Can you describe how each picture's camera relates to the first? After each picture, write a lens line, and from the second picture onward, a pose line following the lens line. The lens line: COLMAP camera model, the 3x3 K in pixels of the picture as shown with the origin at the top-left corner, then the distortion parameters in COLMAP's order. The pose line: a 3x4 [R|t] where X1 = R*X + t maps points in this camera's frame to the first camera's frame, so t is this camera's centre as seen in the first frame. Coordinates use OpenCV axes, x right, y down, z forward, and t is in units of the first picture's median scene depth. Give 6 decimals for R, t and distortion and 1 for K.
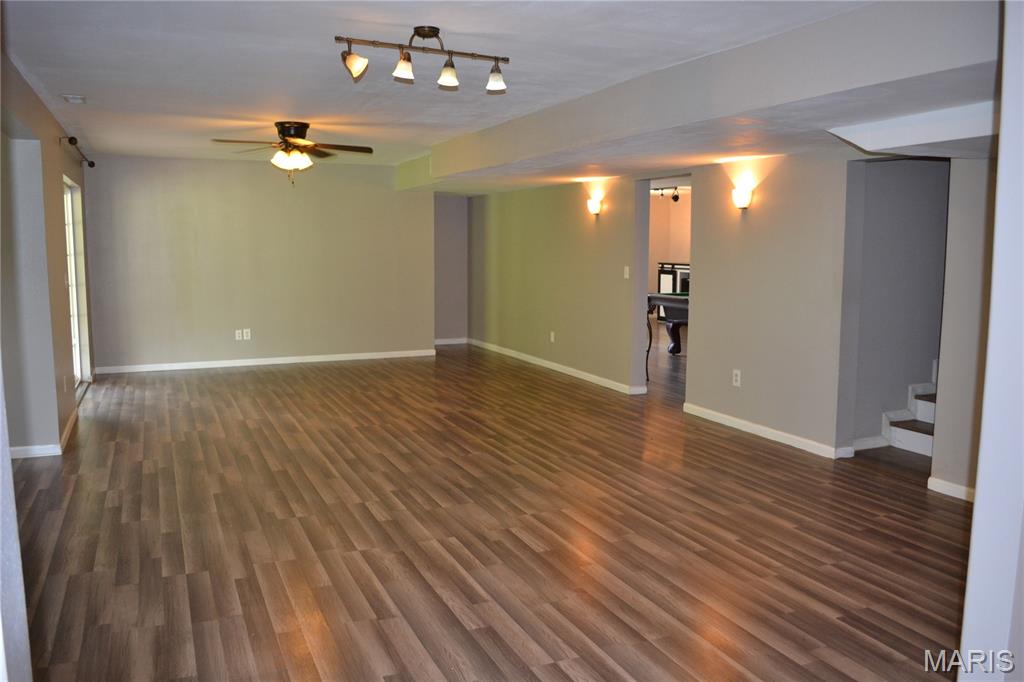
lens RADIAL K [[805.7, 0, 493.1], [0, 805.7, 340.7], [0, 0, 1]] dist [-0.072520, -0.004147]
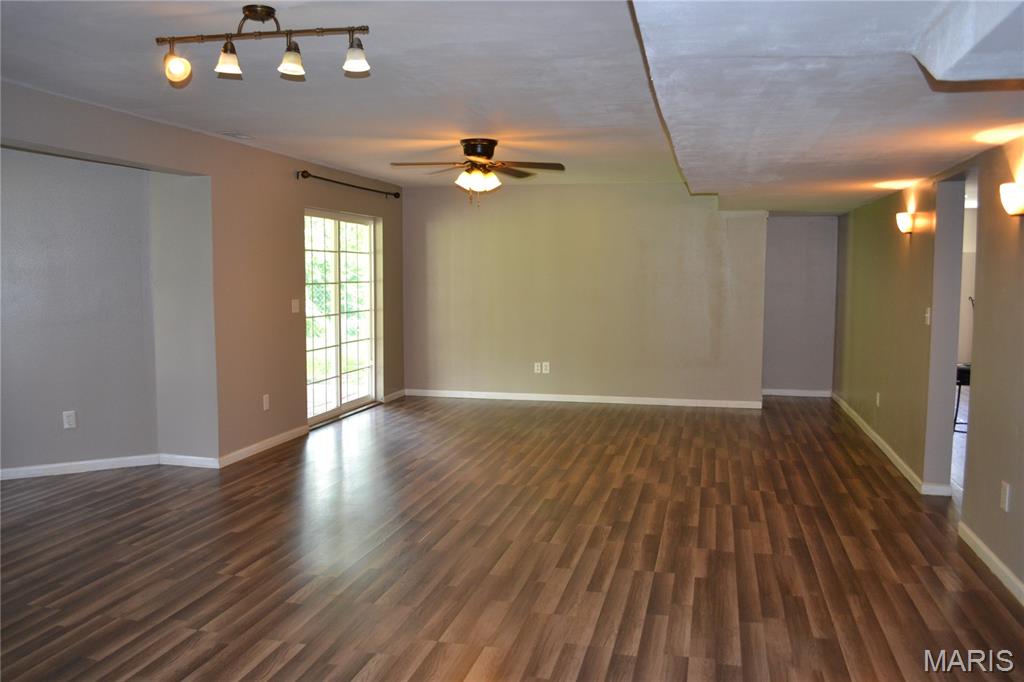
lens RADIAL K [[821.7, 0, 512.0], [0, 821.7, 341.0], [0, 0, 1]] dist [-0.071337, -0.005636]
pose [[0.804946, 0.049641, -0.591268, 0.447179], [-0.071761, 0.997324, -0.013962, -0.044213], [0.588992, 0.053669, 0.806354, 0.363713]]
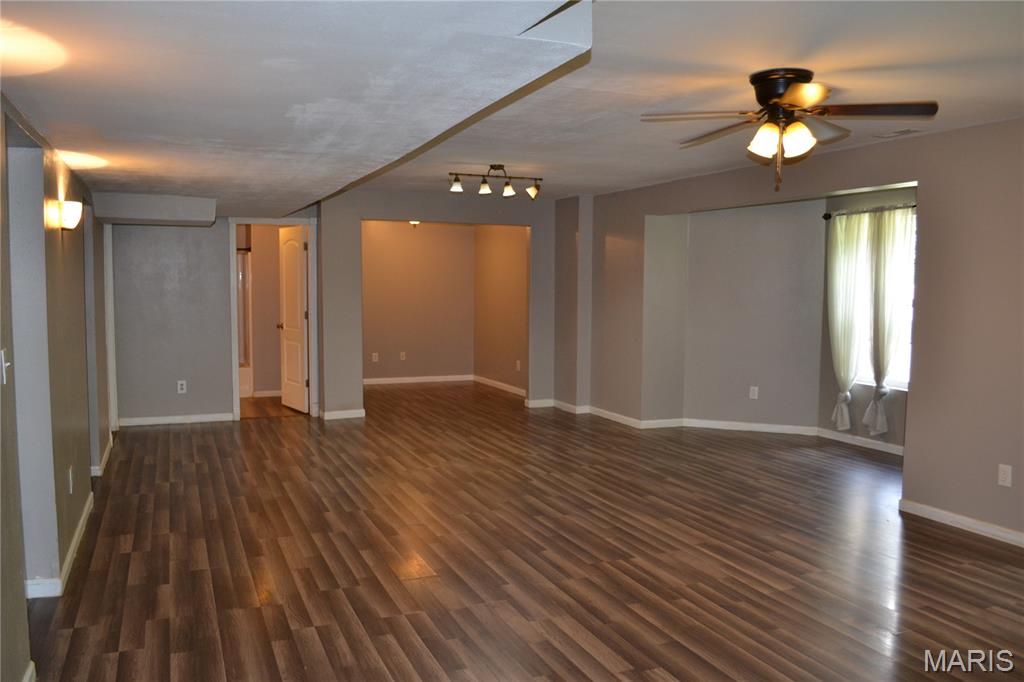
lens RADIAL K [[821.7, 0, 512.0], [0, 821.7, 341.0], [0, 0, 1]] dist [-0.071337, -0.005636]
pose [[-0.999923, -0.010707, -0.006282, -0.078574], [-0.011704, 0.981798, 0.189565, -0.253359], [0.004138, 0.189624, -0.981848, 2.071482]]
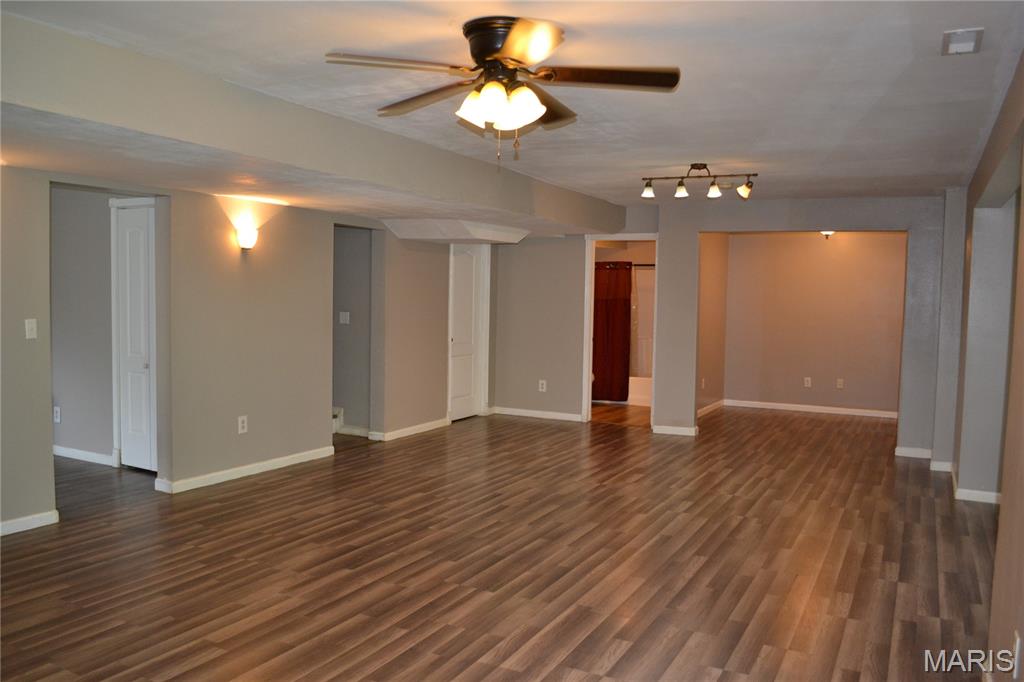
lens RADIAL K [[821.7, 0, 512.0], [0, 821.7, 341.0], [0, 0, 1]] dist [-0.071337, -0.005636]
pose [[-0.641255, -0.060665, 0.764926, -0.810716], [0.067056, 0.988626, 0.134622, -0.204866], [-0.764392, 0.137620, -0.629894, 1.707356]]
